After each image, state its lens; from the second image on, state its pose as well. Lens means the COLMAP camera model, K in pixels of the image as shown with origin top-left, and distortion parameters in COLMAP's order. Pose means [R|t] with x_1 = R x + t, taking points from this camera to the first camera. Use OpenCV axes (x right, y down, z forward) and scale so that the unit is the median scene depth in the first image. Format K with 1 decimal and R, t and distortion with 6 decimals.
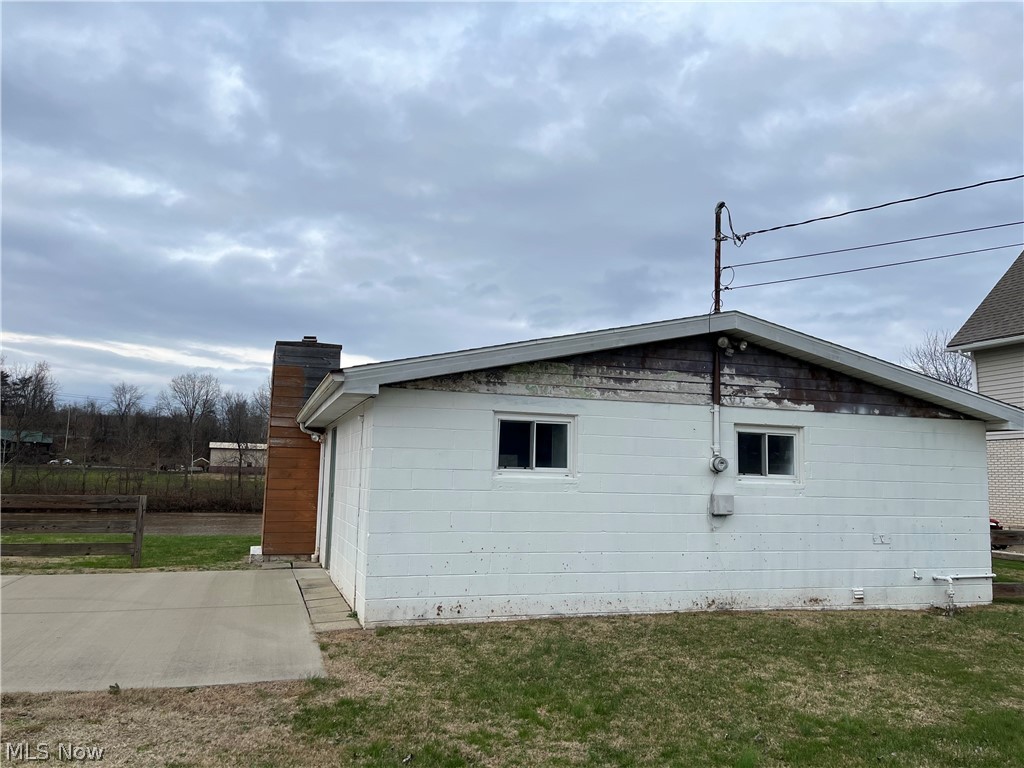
lens RADIAL K [[776.8, 0, 512.9], [0, 776.8, 389.6], [0, 0, 1]] dist [0.047308, -0.038209]
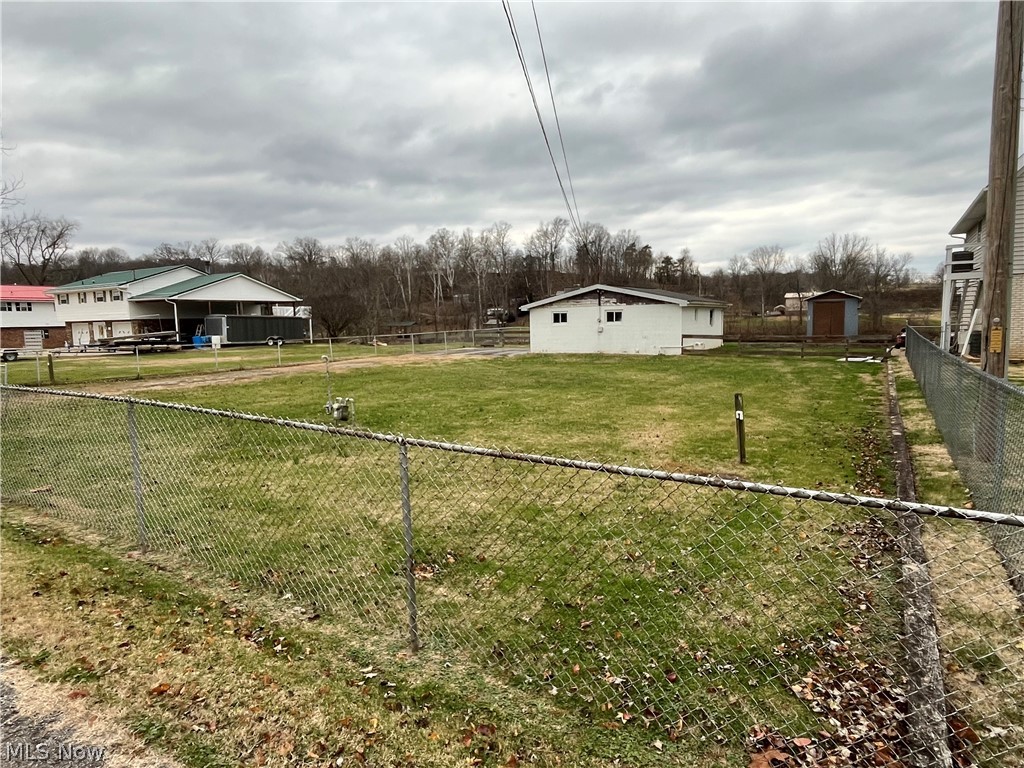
lens RADIAL K [[603.5, 0, 508.7], [0, 603.5, 391.3], [0, 0, 1]] dist [-0.006473, -0.000748]
pose [[0.641605, 0.055569, -0.765019, 2.383141], [0.121372, 0.977452, 0.172791, -0.147724], [0.757371, -0.203715, 0.620394, -1.445907]]
